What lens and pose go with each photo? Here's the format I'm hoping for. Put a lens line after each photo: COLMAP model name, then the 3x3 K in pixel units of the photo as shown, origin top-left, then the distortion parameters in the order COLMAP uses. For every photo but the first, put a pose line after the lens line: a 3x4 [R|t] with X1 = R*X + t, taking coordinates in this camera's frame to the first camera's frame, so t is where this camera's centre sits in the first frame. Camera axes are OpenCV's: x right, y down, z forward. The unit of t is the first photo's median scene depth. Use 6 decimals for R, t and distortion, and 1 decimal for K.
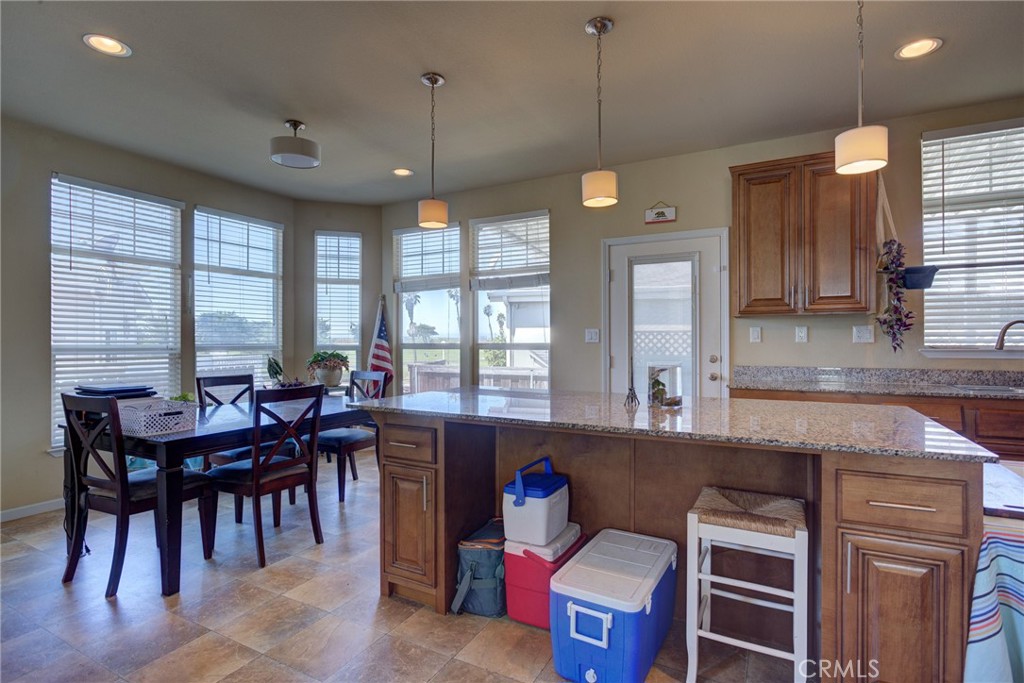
lens RADIAL K [[501.8, 0, 515.2], [0, 501.8, 341.4], [0, 0, 1]] dist [-0.016855, 0.006839]
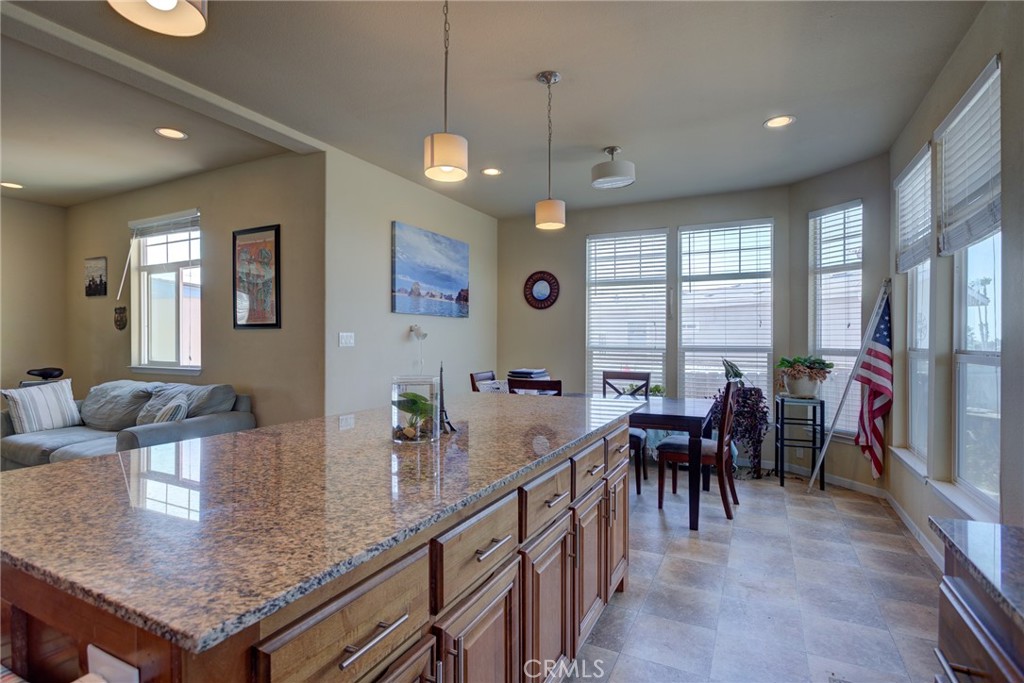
lens RADIAL K [[497.9, 0, 513.6], [0, 497.9, 340.3], [0, 0, 1]] dist [-0.014165, 0.004691]
pose [[0.030998, 0.002142, -0.999517, 0.531765], [-0.006869, 0.999975, 0.001930, -0.006380], [0.999496, 0.006806, 0.031012, 0.600627]]
